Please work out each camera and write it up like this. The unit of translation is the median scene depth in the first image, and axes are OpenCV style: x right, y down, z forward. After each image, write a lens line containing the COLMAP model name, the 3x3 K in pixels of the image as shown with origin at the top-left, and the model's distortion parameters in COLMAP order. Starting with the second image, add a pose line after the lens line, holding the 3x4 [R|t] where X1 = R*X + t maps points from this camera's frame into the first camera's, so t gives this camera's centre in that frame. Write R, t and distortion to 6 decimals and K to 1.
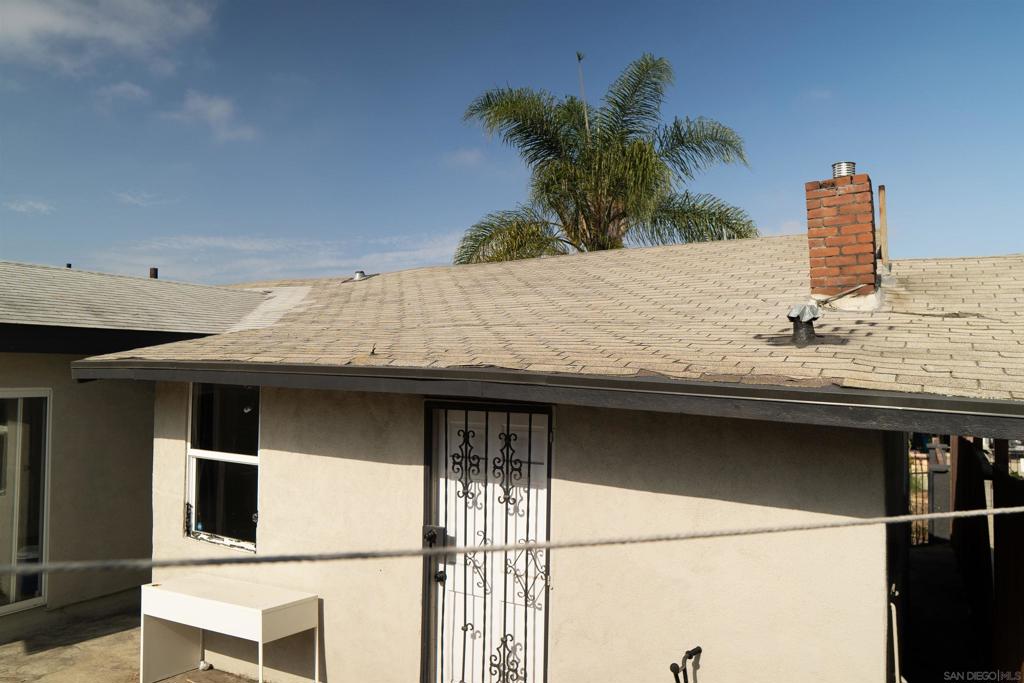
lens RADIAL K [[699.4, 0, 512.0], [0, 699.4, 341.5], [0, 0, 1]] dist [-0.122345, 0.080434]
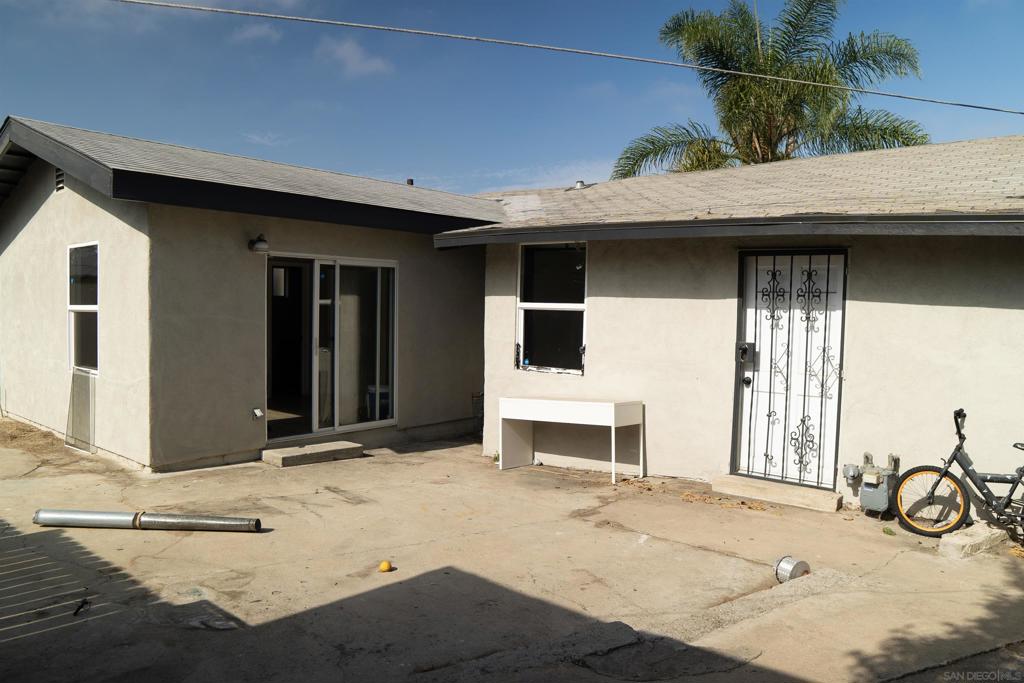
lens RADIAL K [[699.4, 0, 512.0], [0, 699.4, 341.5], [0, 0, 1]] dist [-0.122345, 0.080434]
pose [[0.985756, 0.016615, -0.167357, -0.274791], [-0.000688, 0.995498, 0.094778, 0.110569], [0.168178, -0.093313, 0.981330, -0.336644]]
